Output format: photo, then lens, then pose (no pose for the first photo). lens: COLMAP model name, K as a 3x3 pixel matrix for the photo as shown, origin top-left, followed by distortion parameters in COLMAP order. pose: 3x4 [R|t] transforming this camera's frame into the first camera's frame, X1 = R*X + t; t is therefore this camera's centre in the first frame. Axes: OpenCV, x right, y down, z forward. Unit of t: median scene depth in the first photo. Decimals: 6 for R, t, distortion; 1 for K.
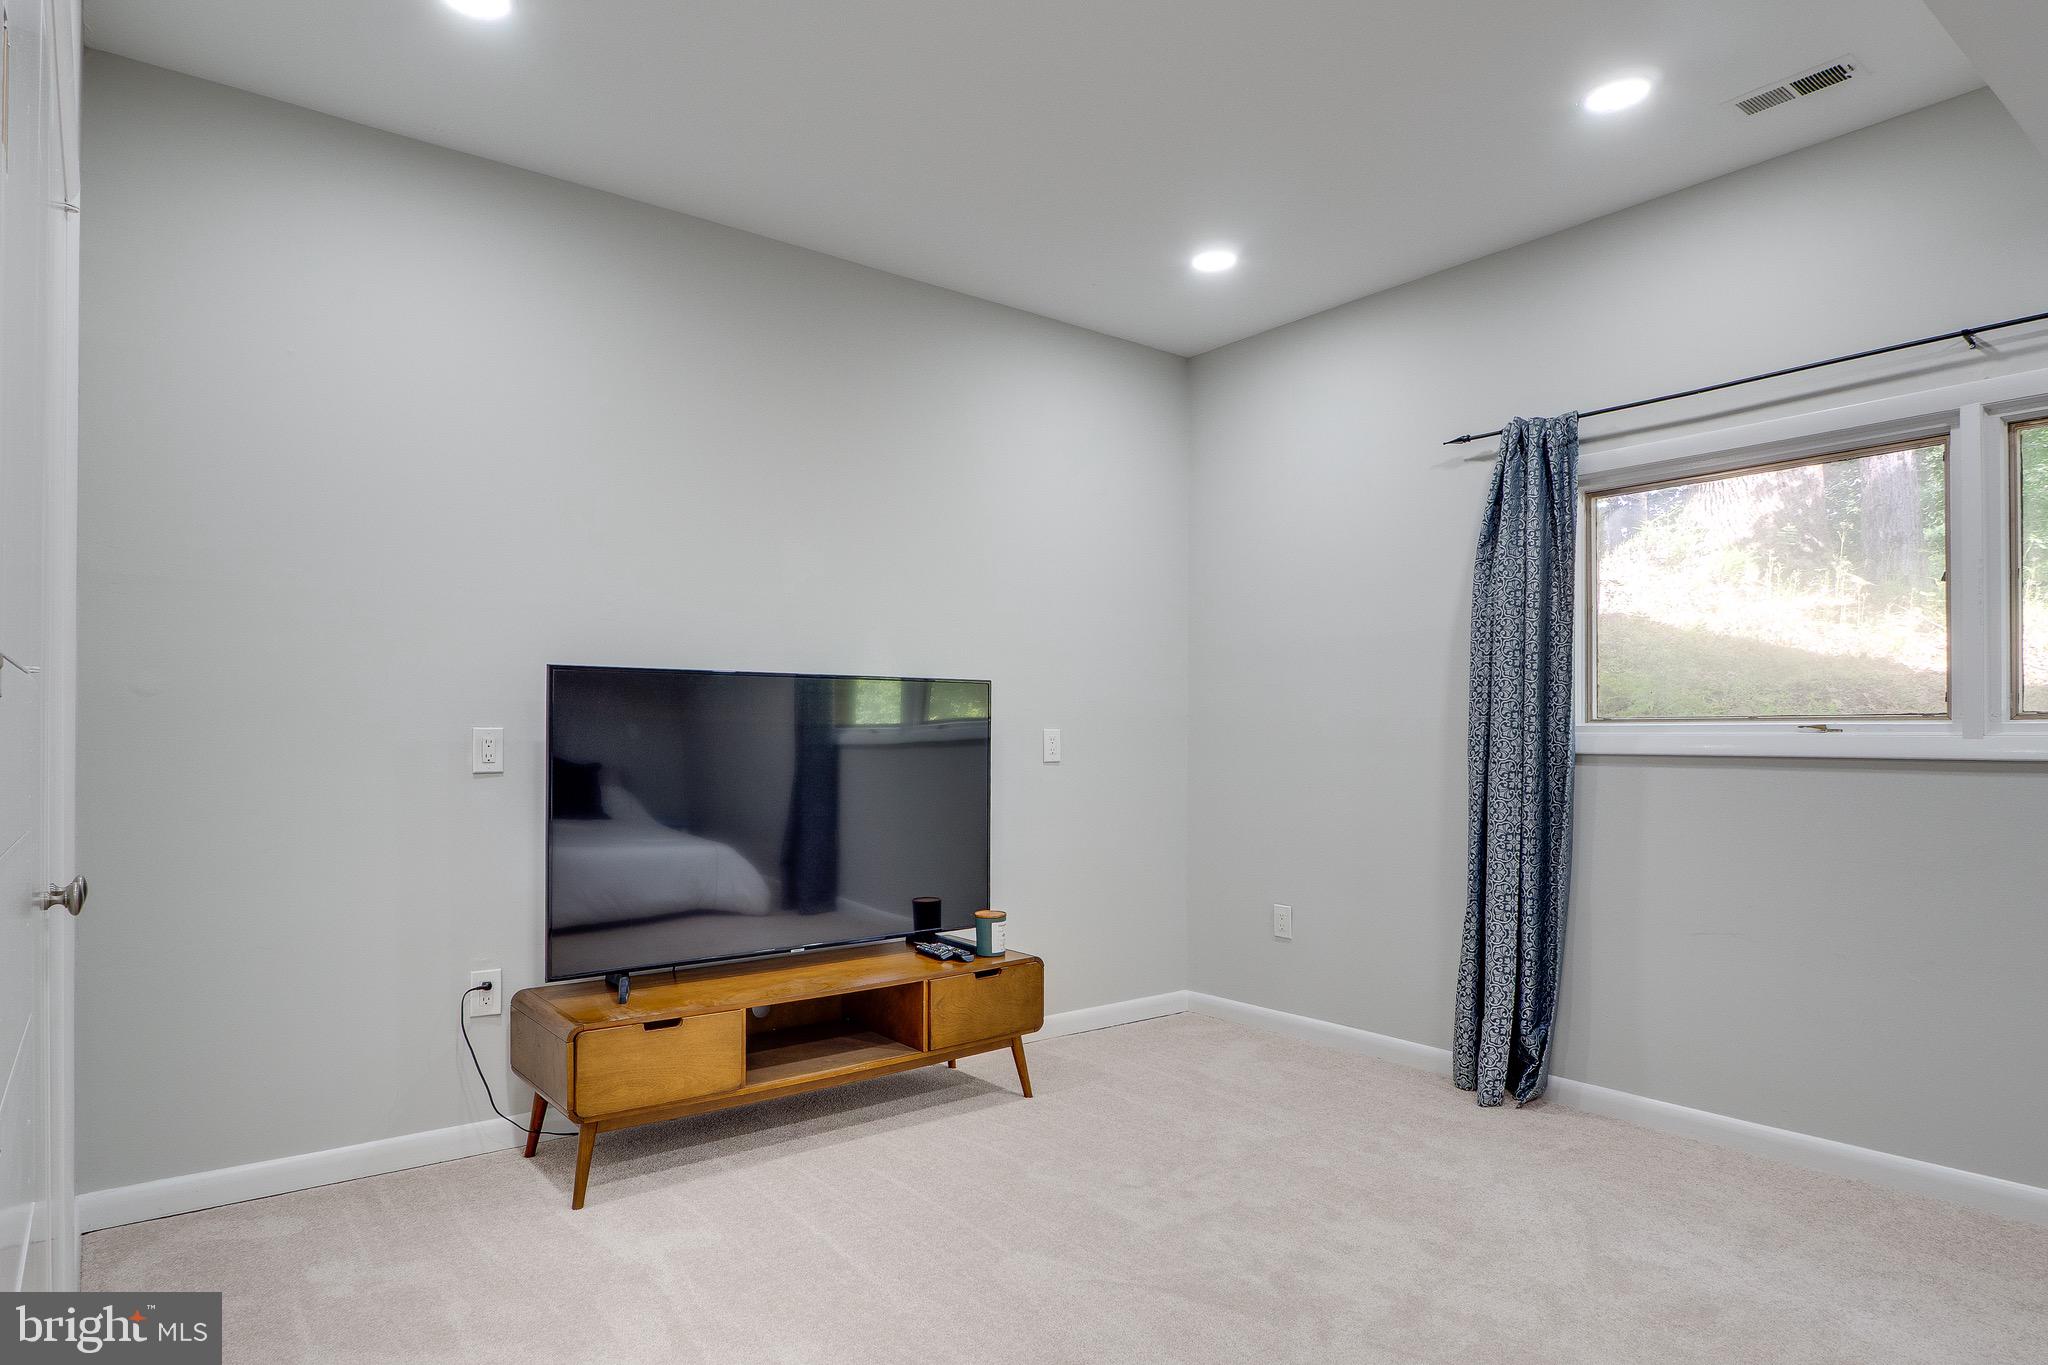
lens RADIAL K [[1120.2, 0, 1005.2], [0, 1120.2, 693.2], [0, 0, 1]] dist [-0.003265, -0.000973]
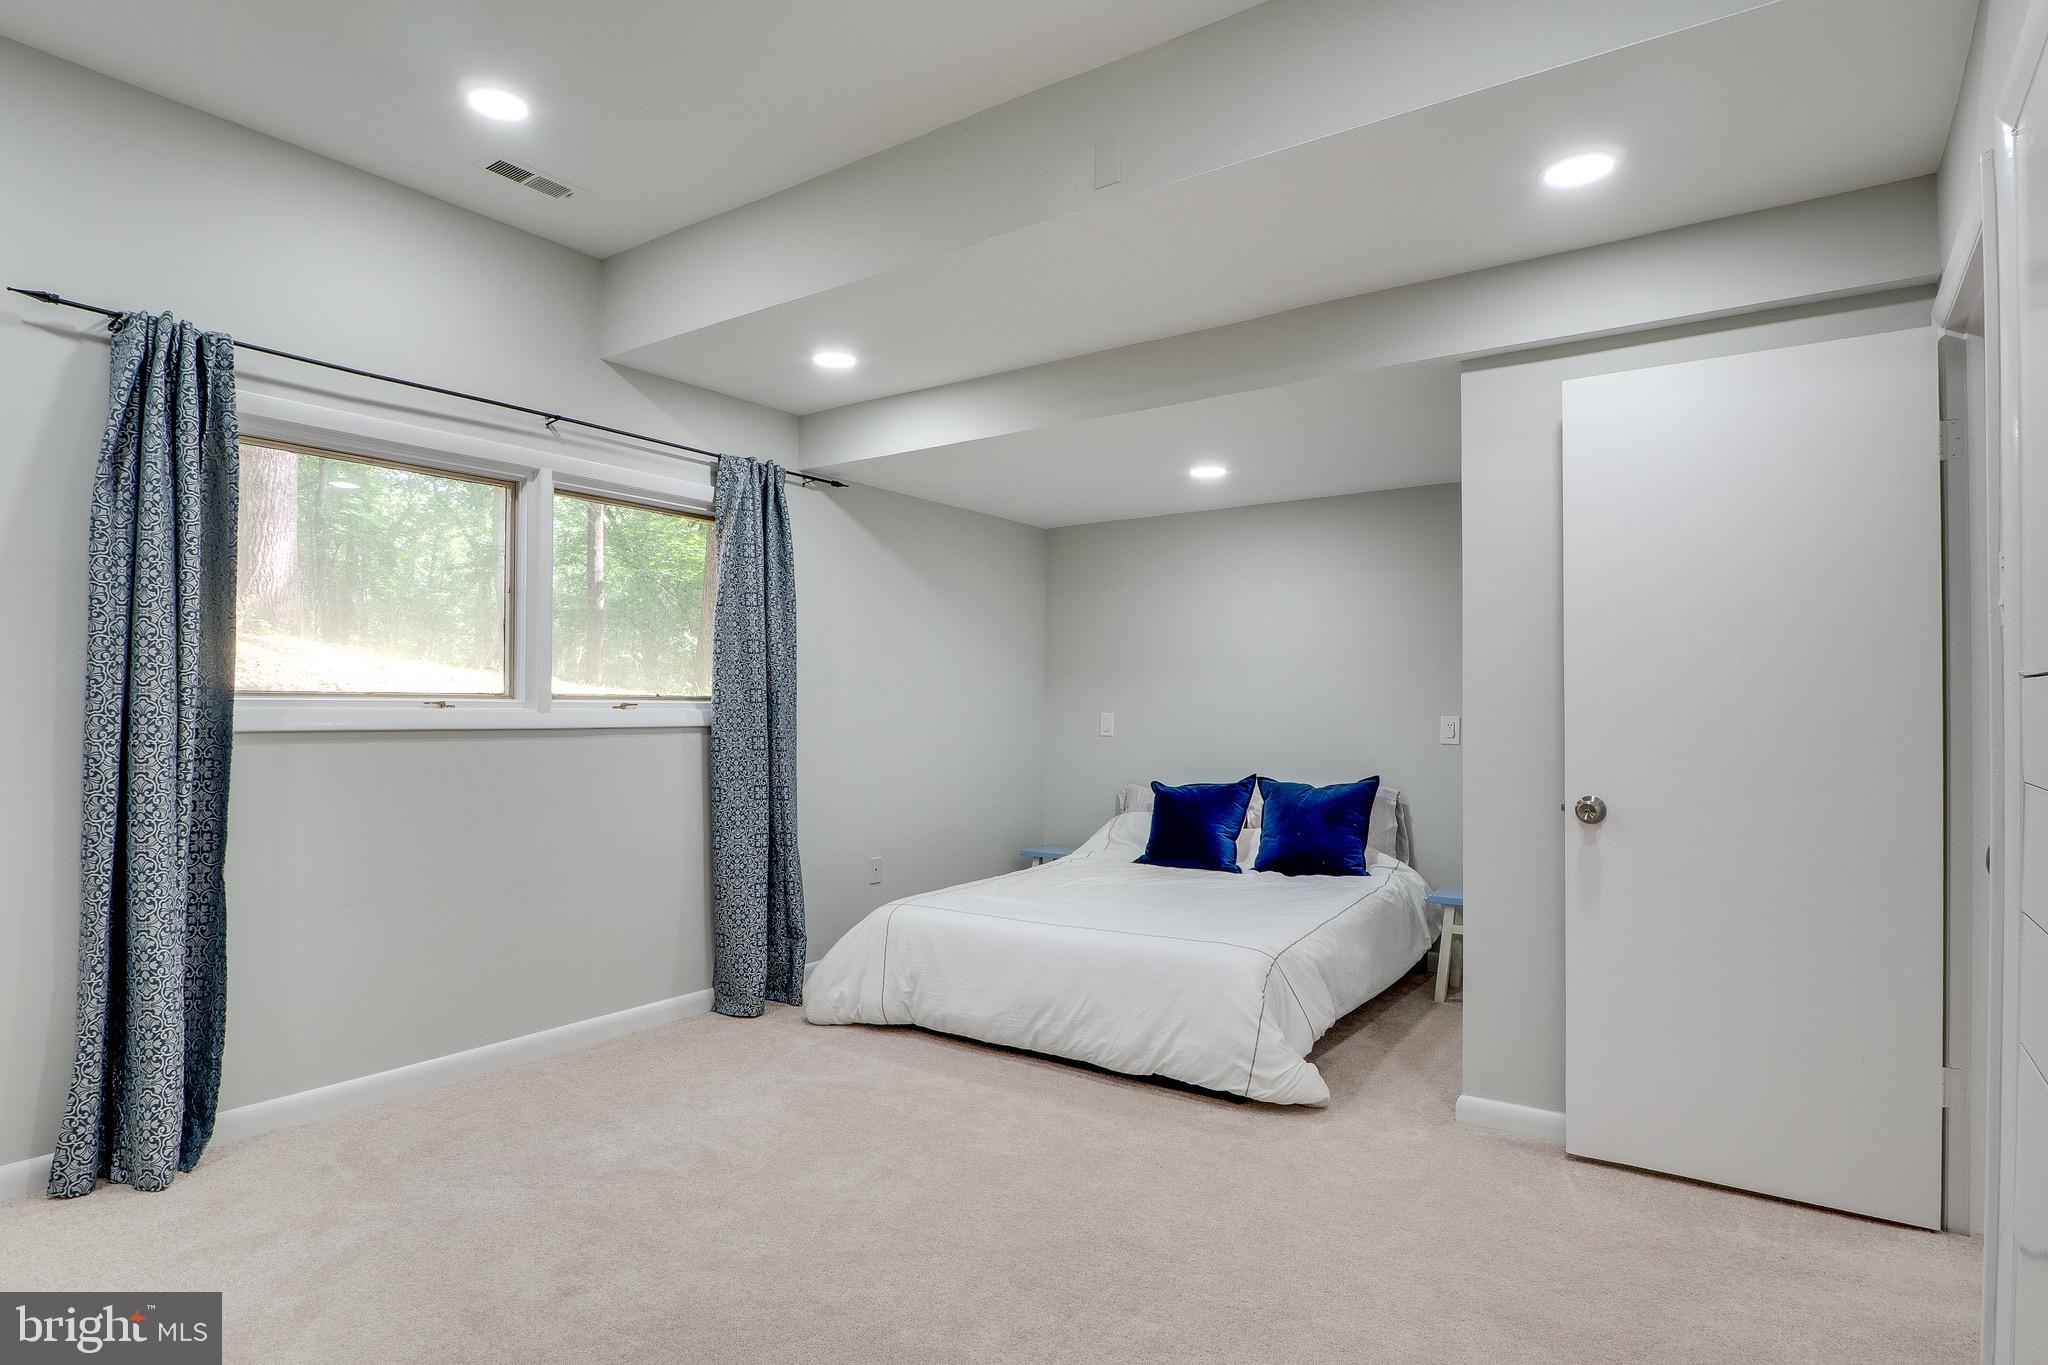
lens RADIAL K [[1120.2, 0, 1005.2], [0, 1120.2, 693.2], [0, 0, 1]] dist [-0.003265, -0.000973]
pose [[-0.268055, 0.011765, 0.963332, -0.575512], [-0.037654, 0.999033, -0.022679, 0.024958], [-0.962667, -0.042352, -0.267353, 0.775252]]
